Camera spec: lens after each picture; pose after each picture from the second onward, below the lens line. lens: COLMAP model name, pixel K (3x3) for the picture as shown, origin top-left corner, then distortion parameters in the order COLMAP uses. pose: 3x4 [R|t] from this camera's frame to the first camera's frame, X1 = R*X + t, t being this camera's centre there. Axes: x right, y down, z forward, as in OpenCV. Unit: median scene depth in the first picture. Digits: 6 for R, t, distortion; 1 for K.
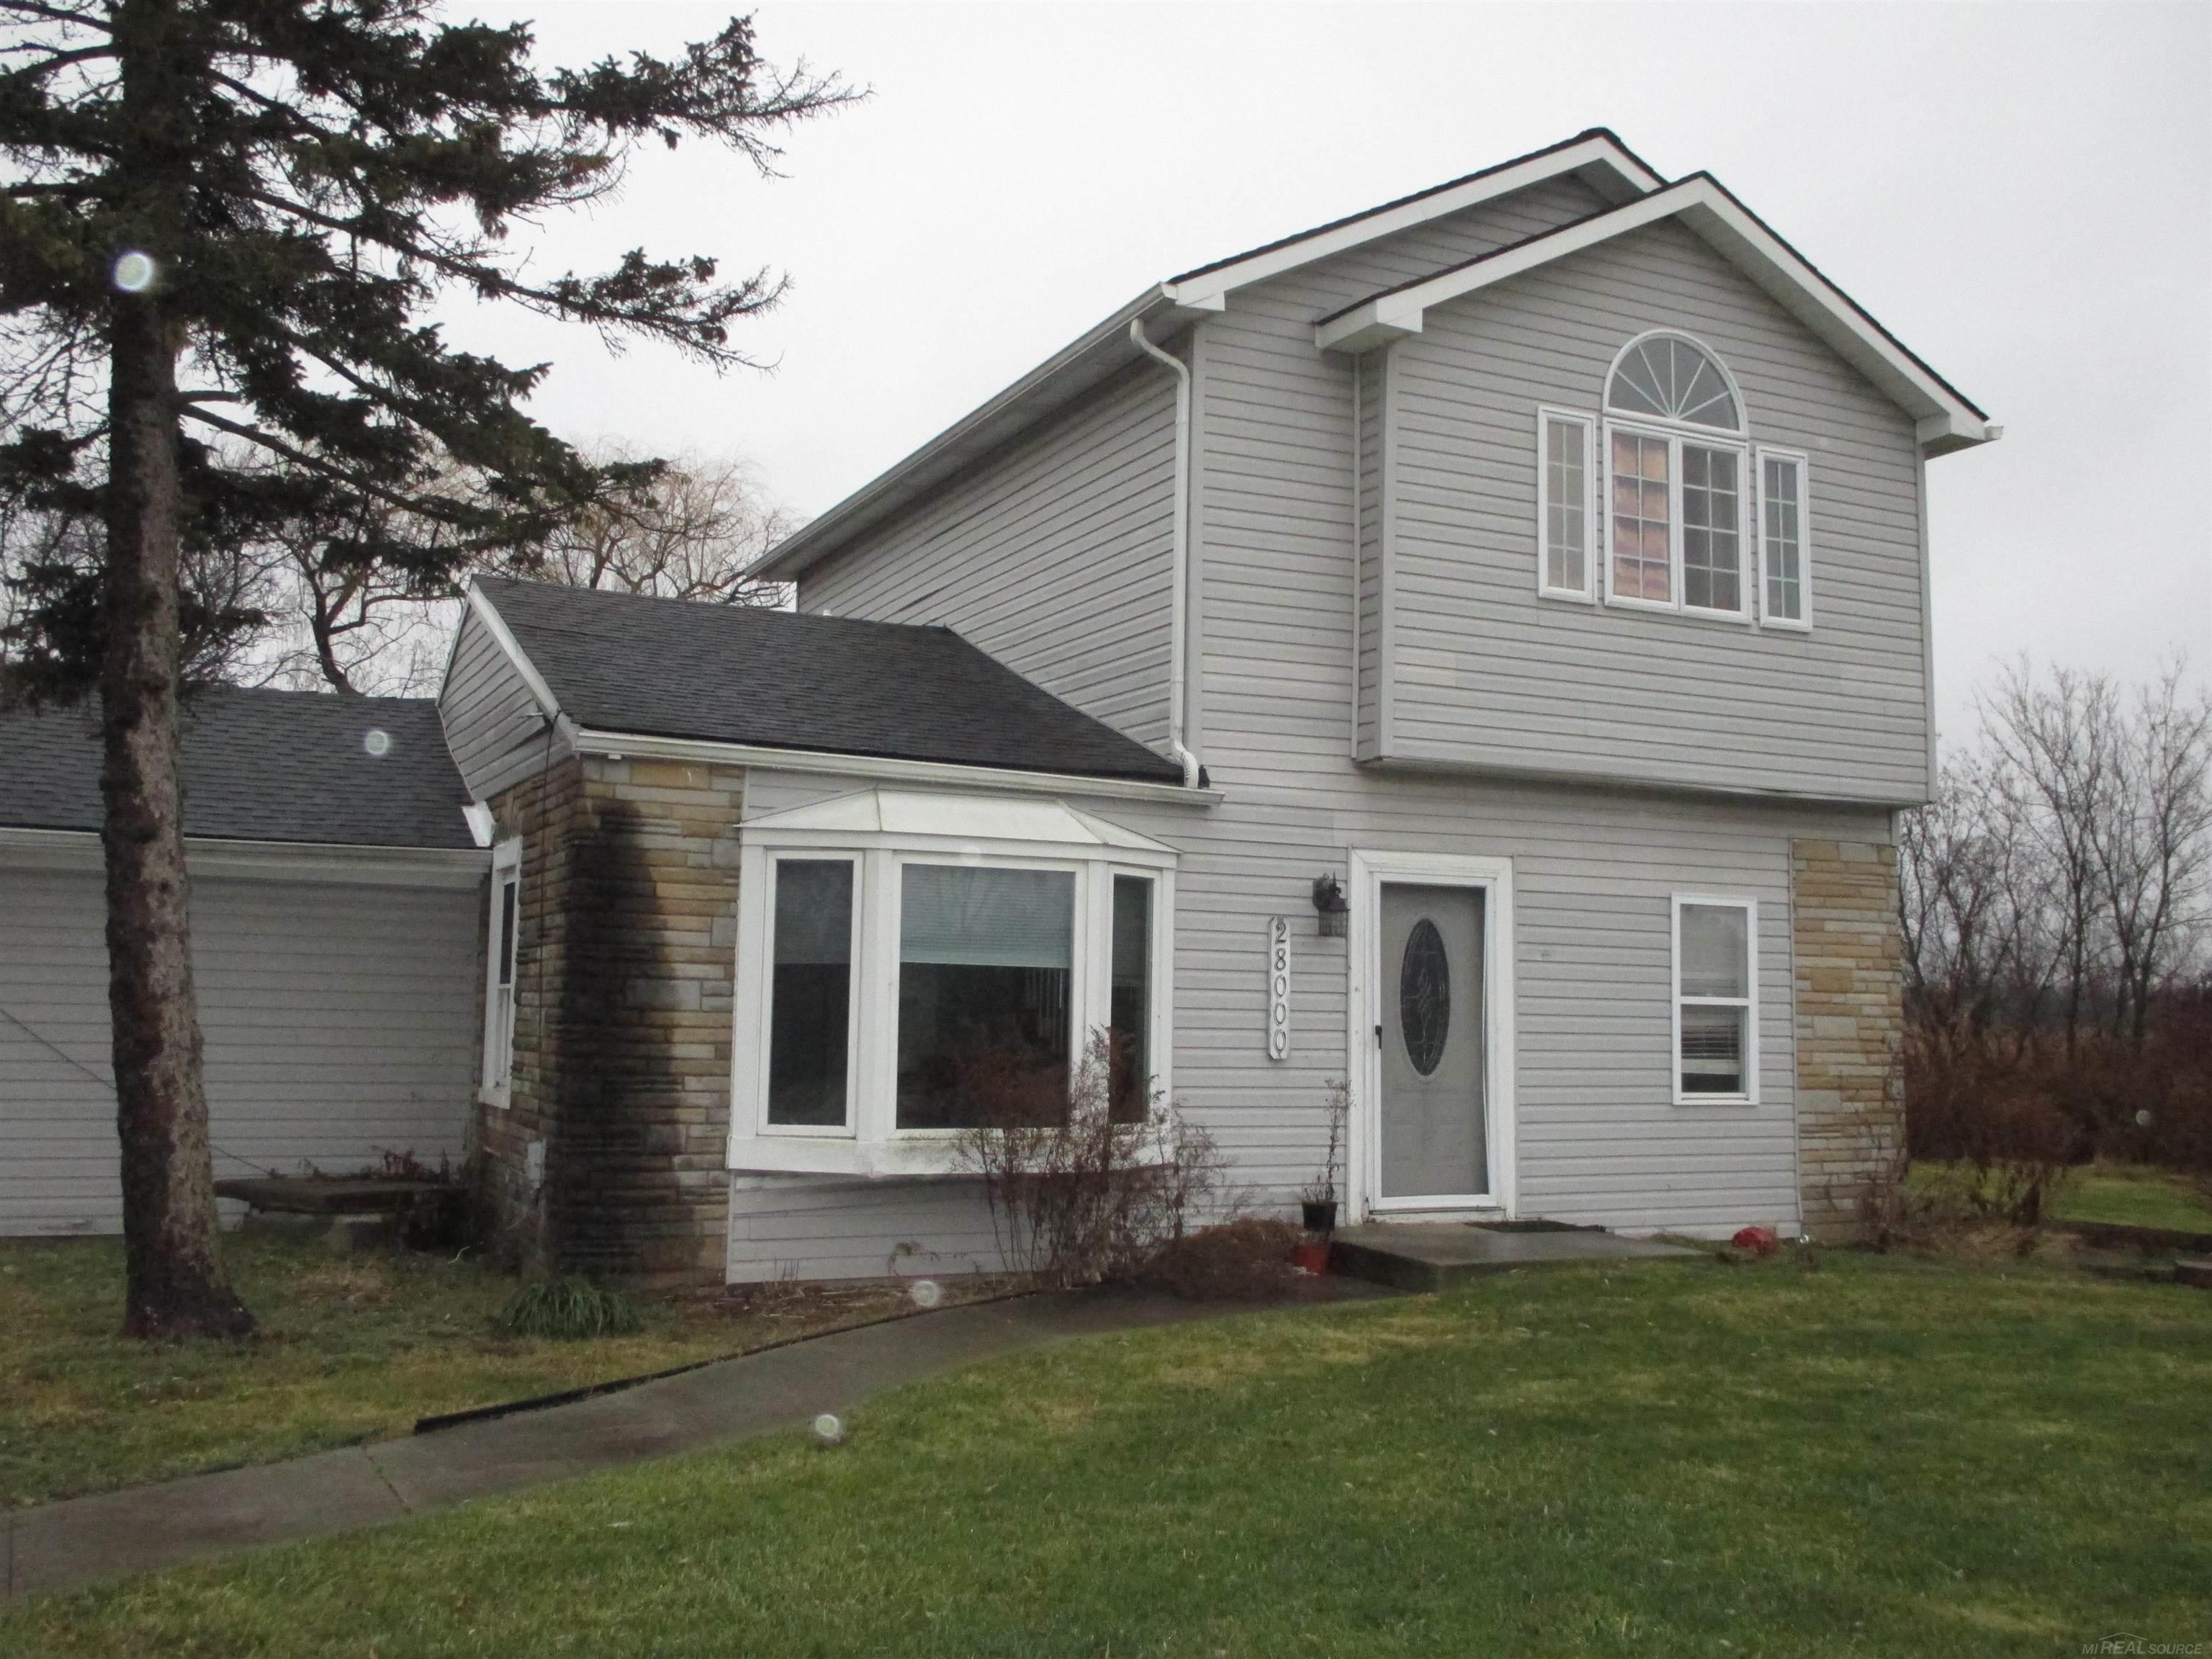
lens RADIAL K [[2066.3, 0, 1111.3], [0, 2066.3, 830.8], [0, 0, 1]] dist [-0.016358, 0.000000]
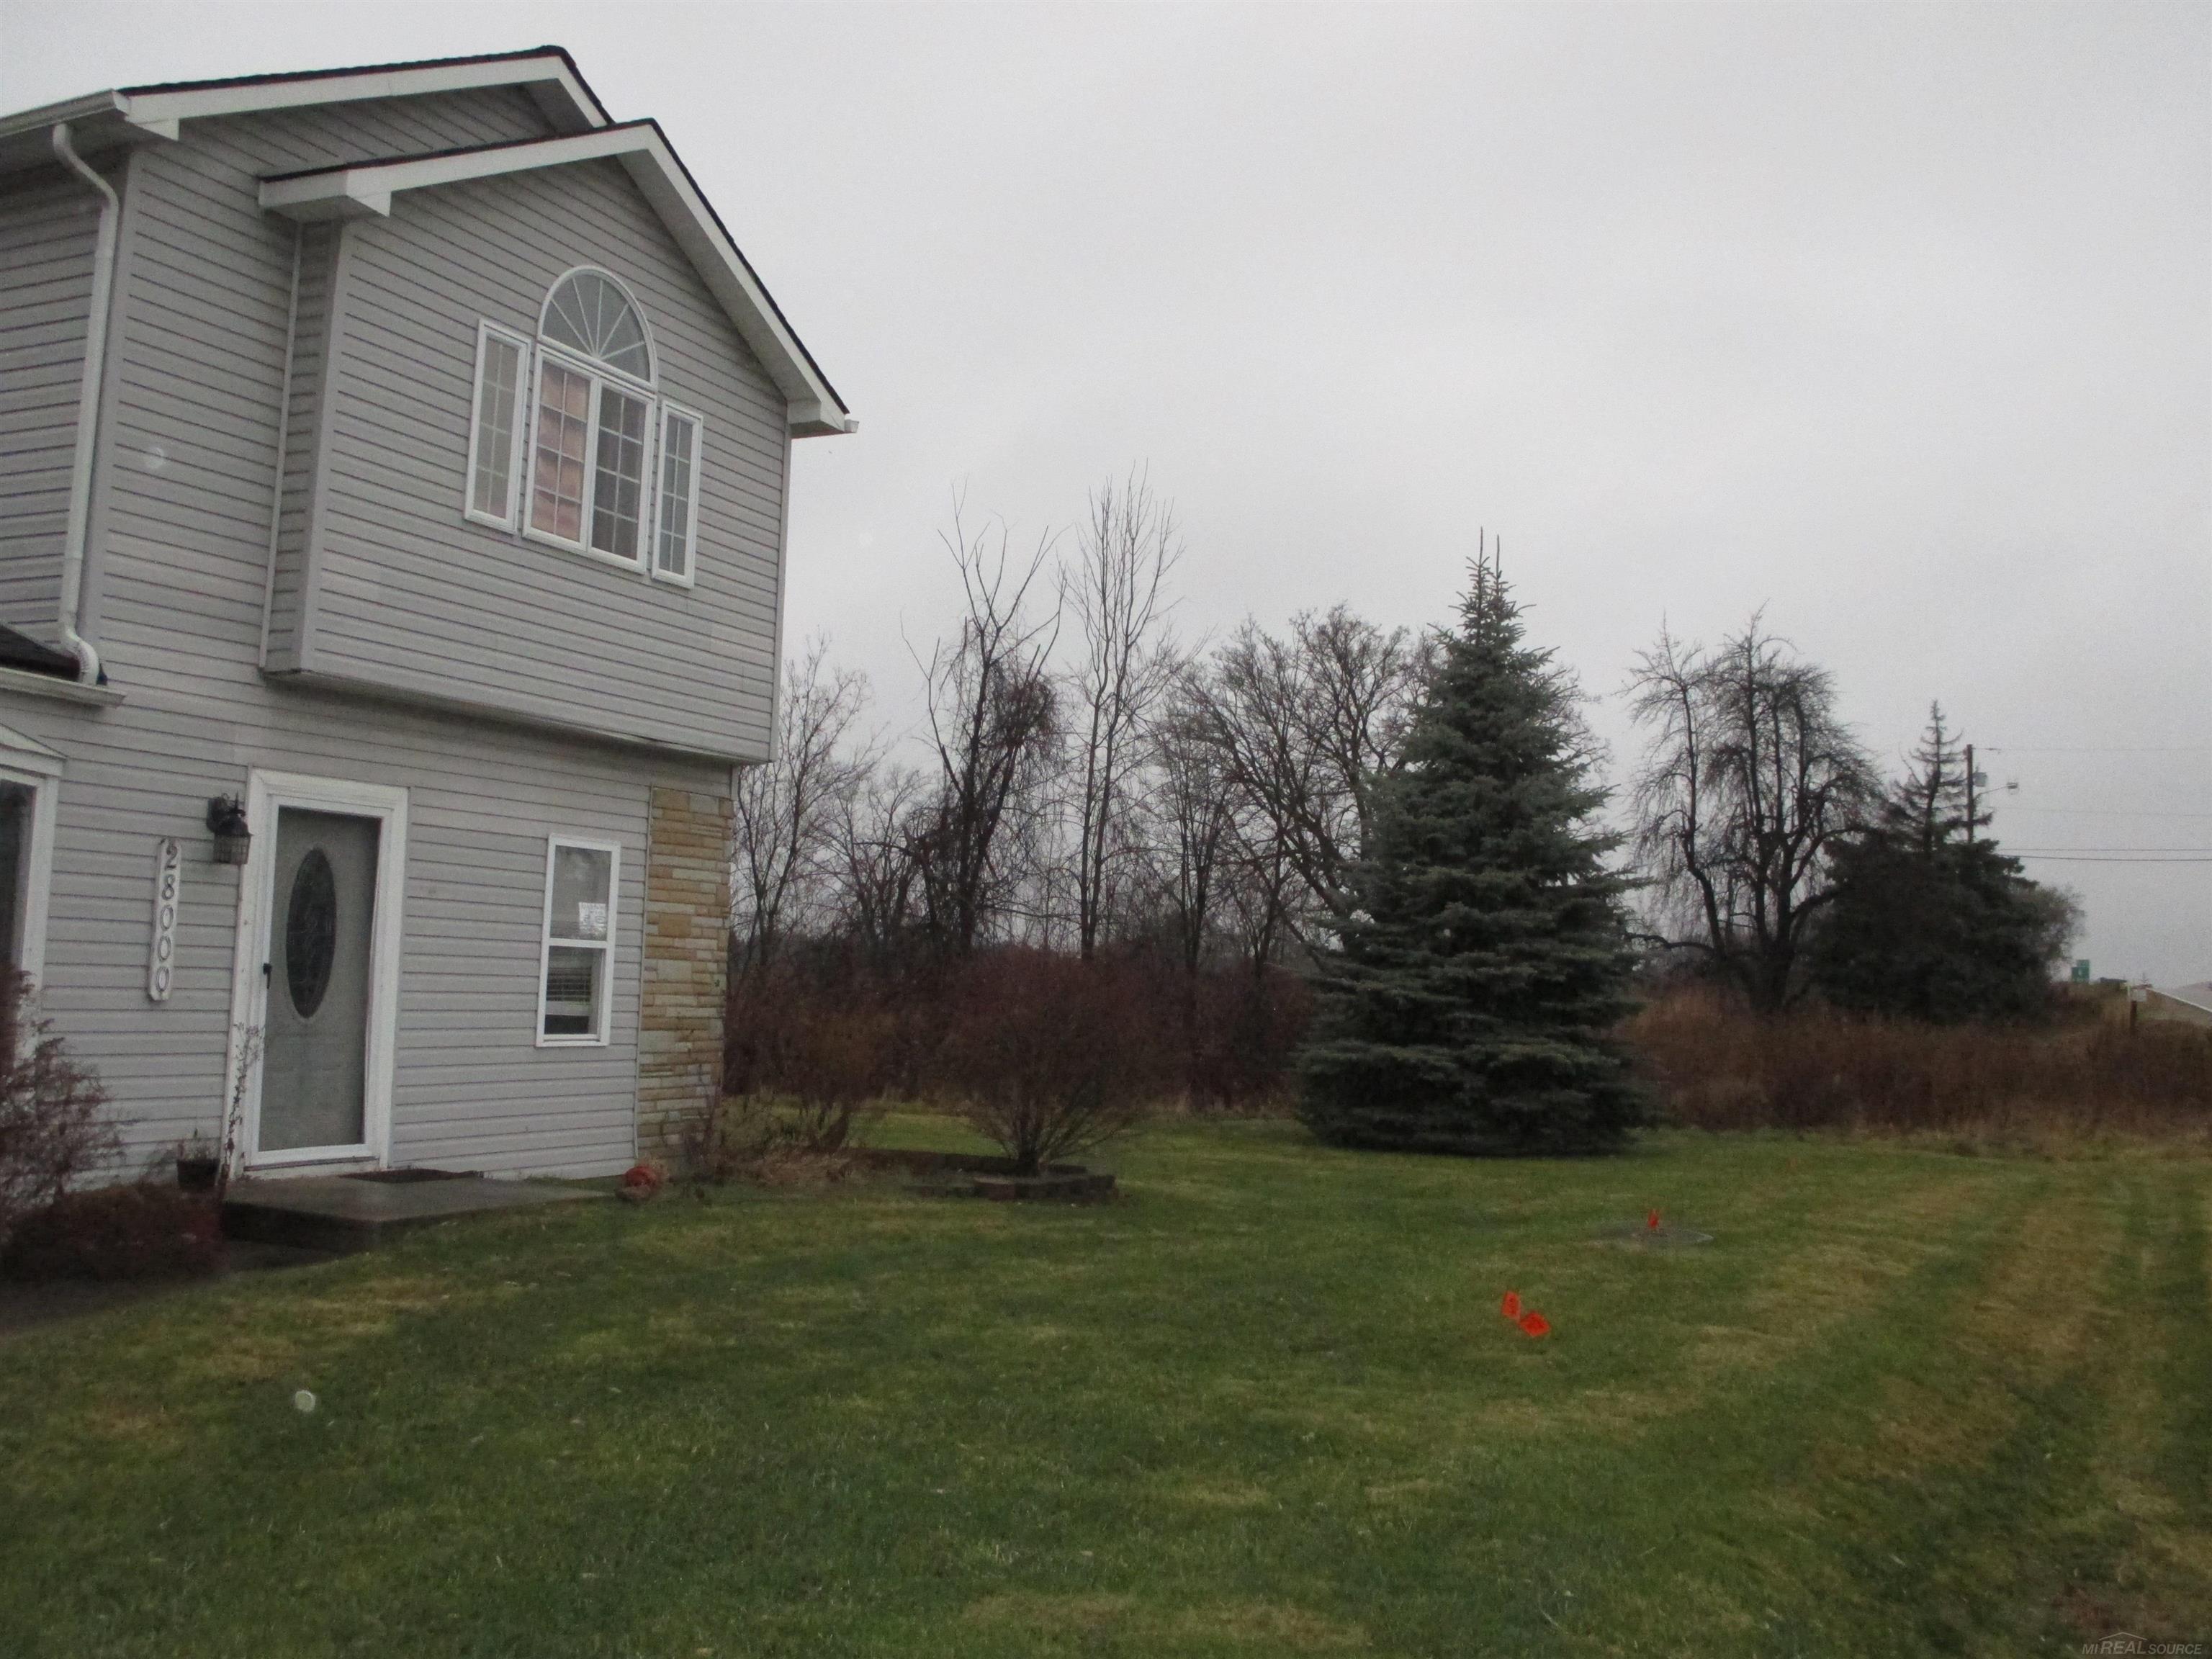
lens RADIAL K [[2066.3, 0, 1109.7], [0, 2066.3, 824.1], [0, 0, 1]] dist [-0.016358, 0.000000]
pose [[0.780017, 0.056143, 0.623235, -0.144559], [-0.073983, 0.997256, 0.002758, 0.002957], [-0.621370, -0.048260, 0.782030, 0.059510]]
